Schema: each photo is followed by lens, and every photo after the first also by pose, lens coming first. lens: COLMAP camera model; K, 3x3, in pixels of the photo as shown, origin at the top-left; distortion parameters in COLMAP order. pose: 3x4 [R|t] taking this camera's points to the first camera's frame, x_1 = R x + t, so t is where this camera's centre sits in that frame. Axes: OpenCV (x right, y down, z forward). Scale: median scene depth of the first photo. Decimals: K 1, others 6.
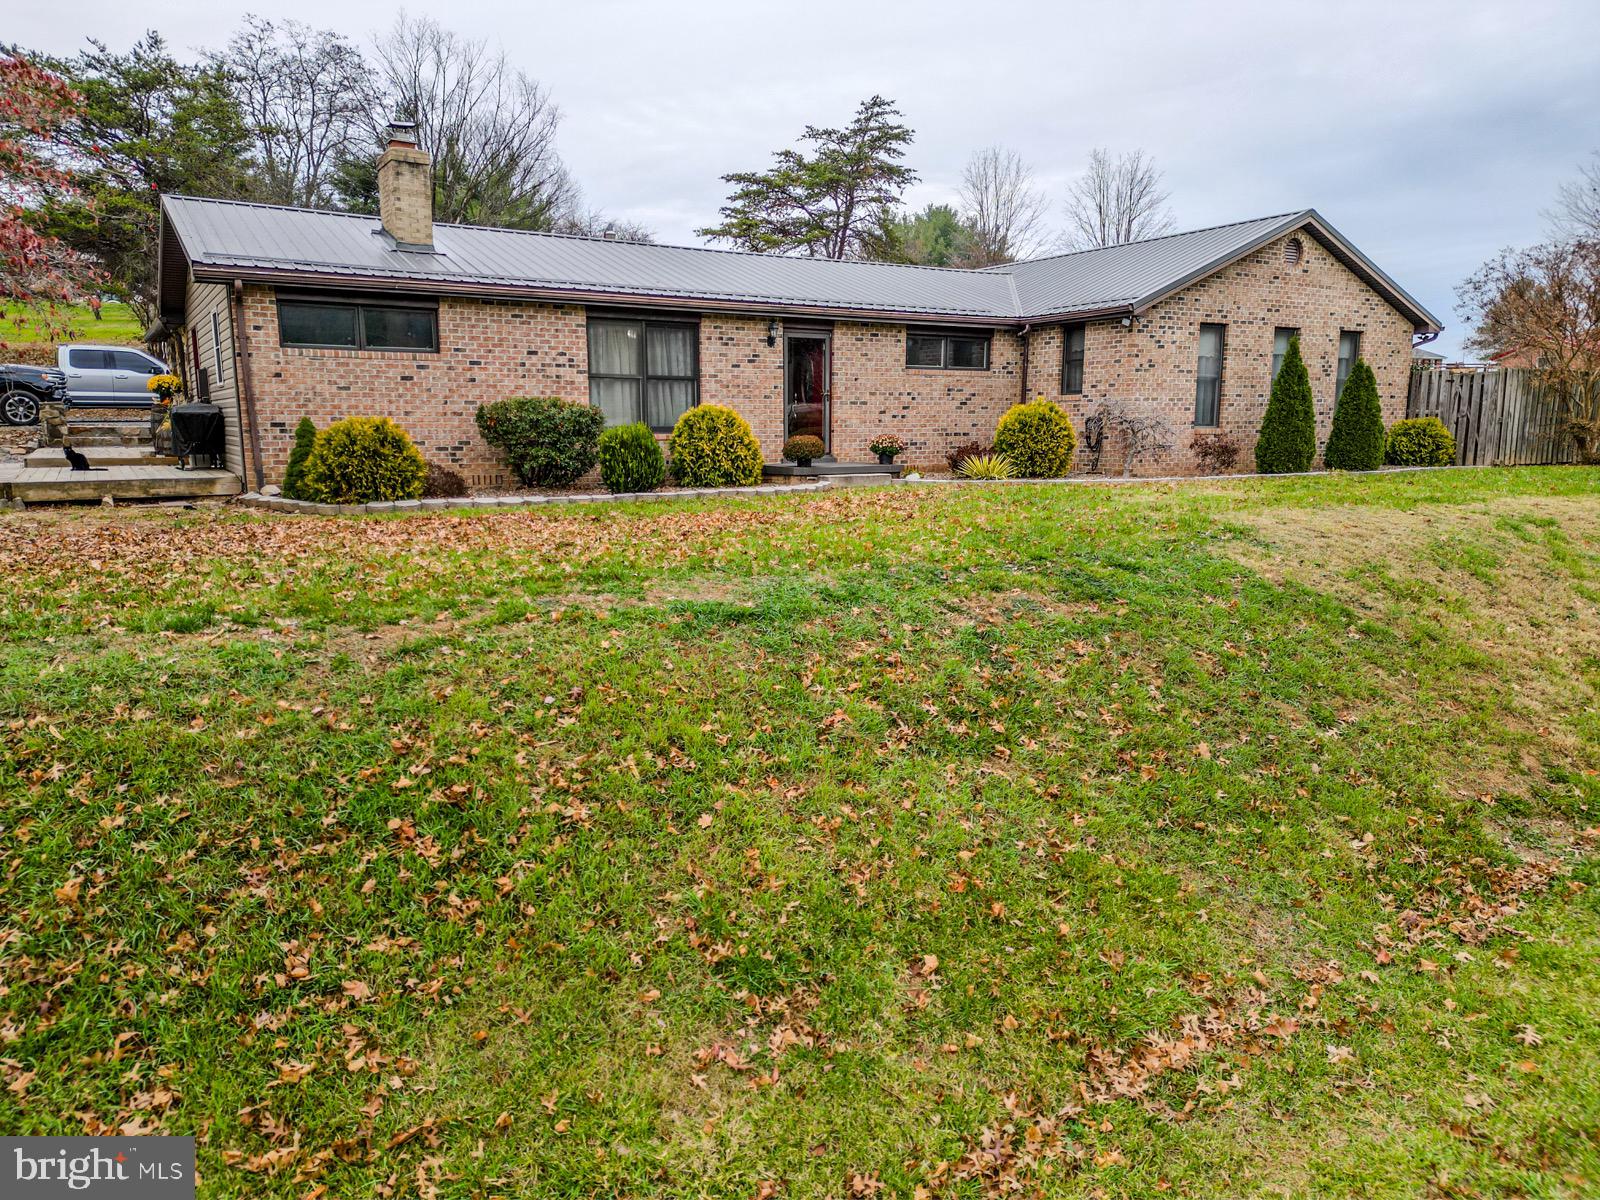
lens RADIAL K [[1114.9, 0, 800.0], [0, 1114.9, 603.5], [0, 0, 1]] dist [0.089741, -0.089831]
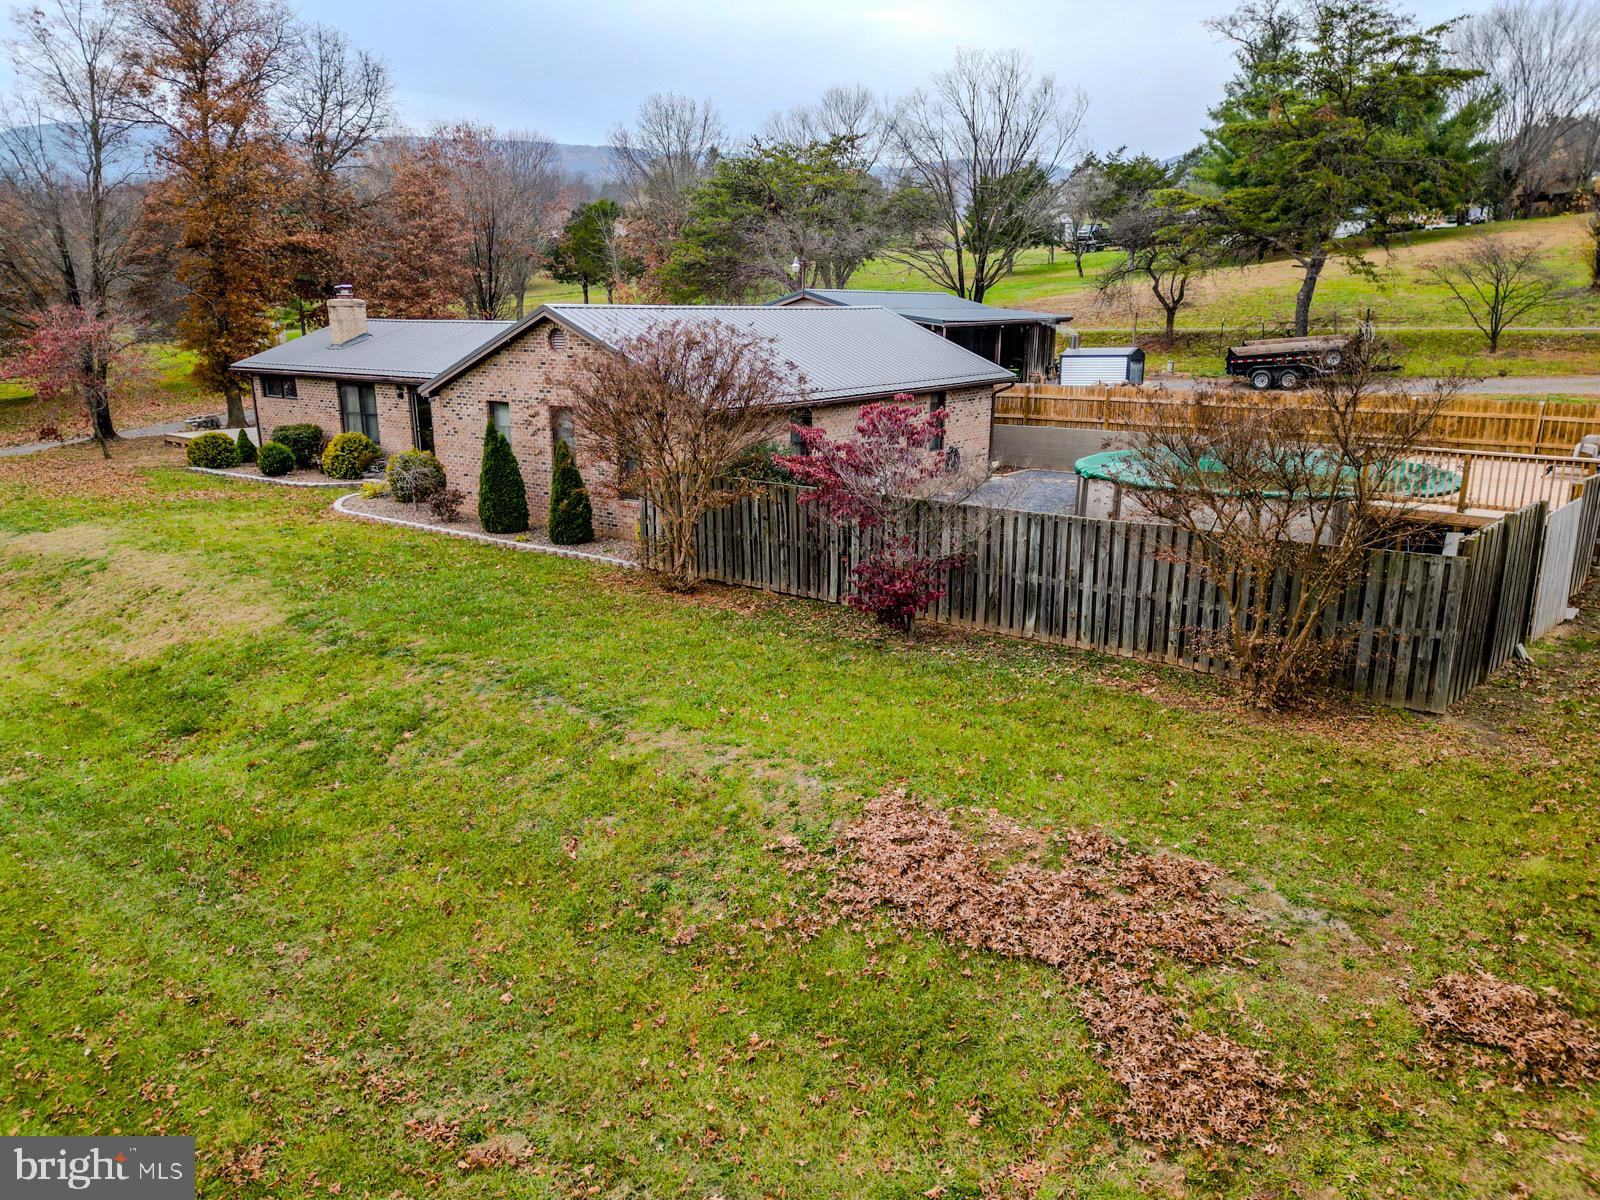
lens RADIAL K [[1108.5, 0, 806.1], [0, 1108.5, 618.1], [0, 0, 1]] dist [0.083396, -0.086452]
pose [[0.371751, 0.245823, -0.895194, 1.850756], [-0.147213, 0.967712, 0.204603, -0.356600], [0.916586, 0.055723, 0.395936, 0.937759]]
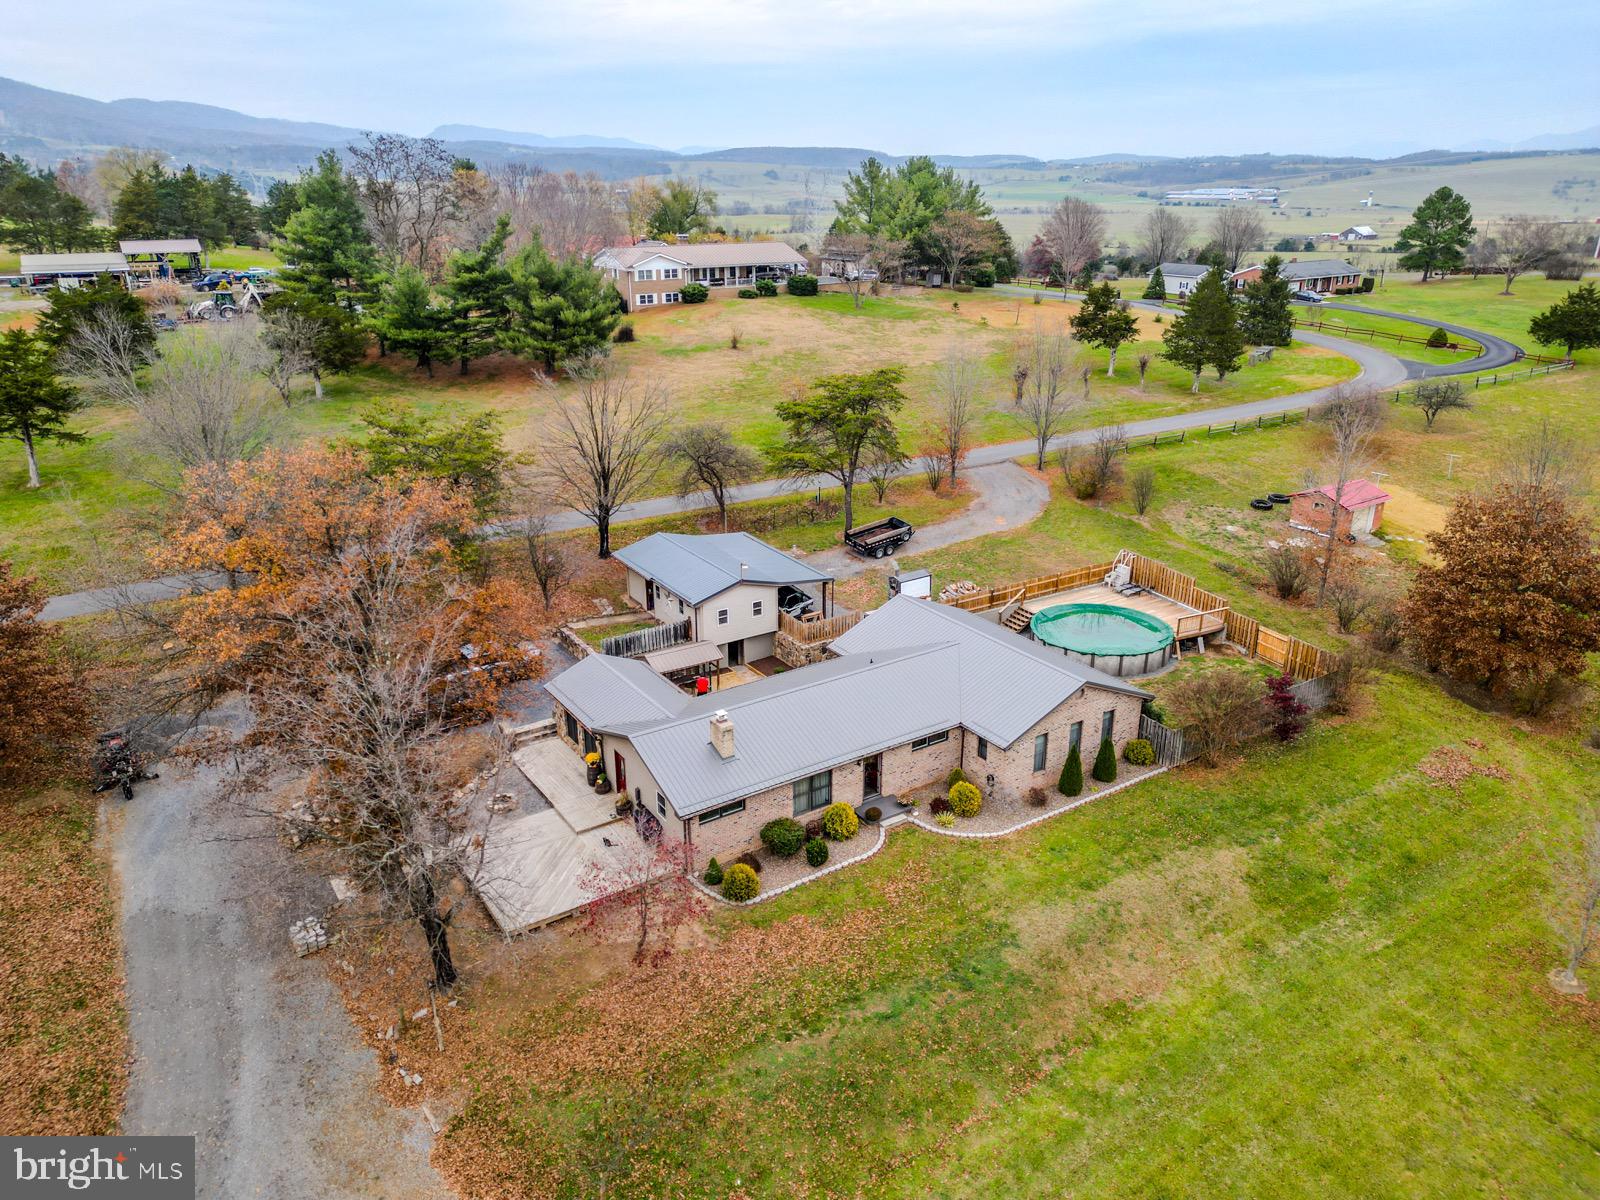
lens RADIAL K [[1114.9, 0, 800.0], [0, 1114.9, 603.5], [0, 0, 1]] dist [0.089741, -0.089831]
pose [[0.999599, -0.013085, 0.025104, -0.219558], [0.007703, 0.979028, 0.203579, -1.116959], [-0.027242, -0.203304, 0.978737, -1.373912]]
